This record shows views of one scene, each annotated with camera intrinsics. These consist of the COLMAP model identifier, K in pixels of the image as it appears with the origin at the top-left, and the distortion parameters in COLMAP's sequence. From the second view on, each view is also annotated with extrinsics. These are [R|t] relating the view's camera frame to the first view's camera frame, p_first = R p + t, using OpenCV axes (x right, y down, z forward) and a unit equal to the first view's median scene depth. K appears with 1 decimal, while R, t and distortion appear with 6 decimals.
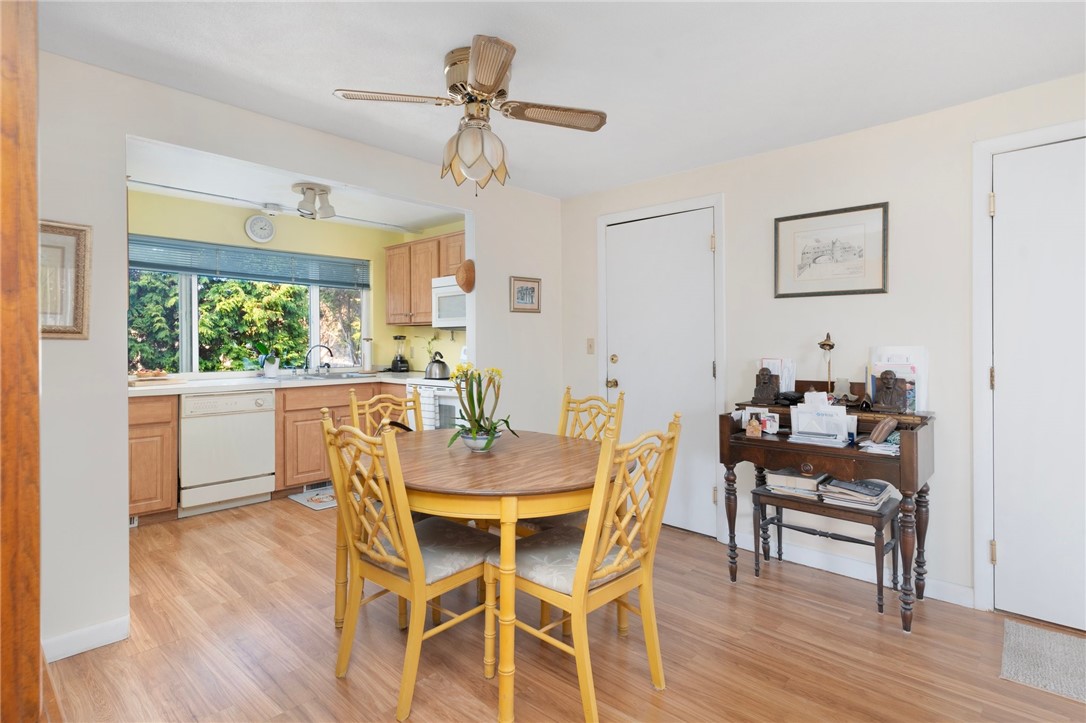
lens RADIAL K [[553.1, 0, 551.8], [0, 553.1, 343.4], [0, 0, 1]] dist [-0.005044, 0.000918]
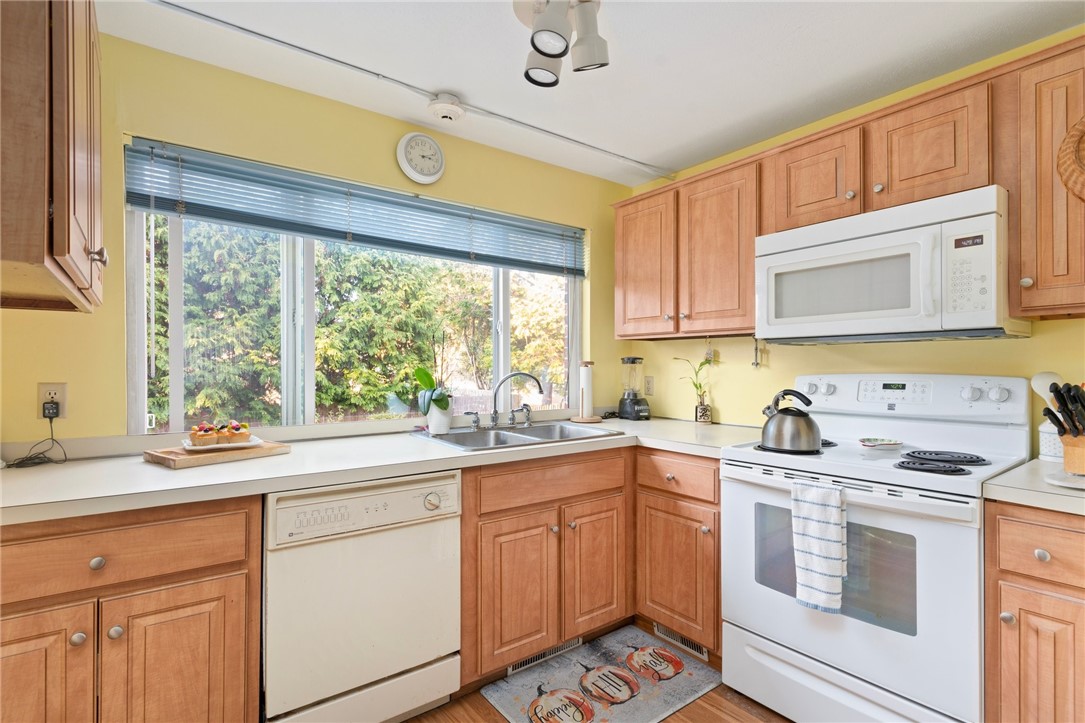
lens RADIAL K [[525.1, 0, 541.9], [0, 525.1, 360.4], [0, 0, 1]] dist [0.002289, 0.002268]
pose [[0.982255, 0.001275, -0.187547, -0.361095], [-0.003844, 0.999904, -0.013332, -0.003341], [0.187512, 0.013816, 0.982165, 0.593344]]
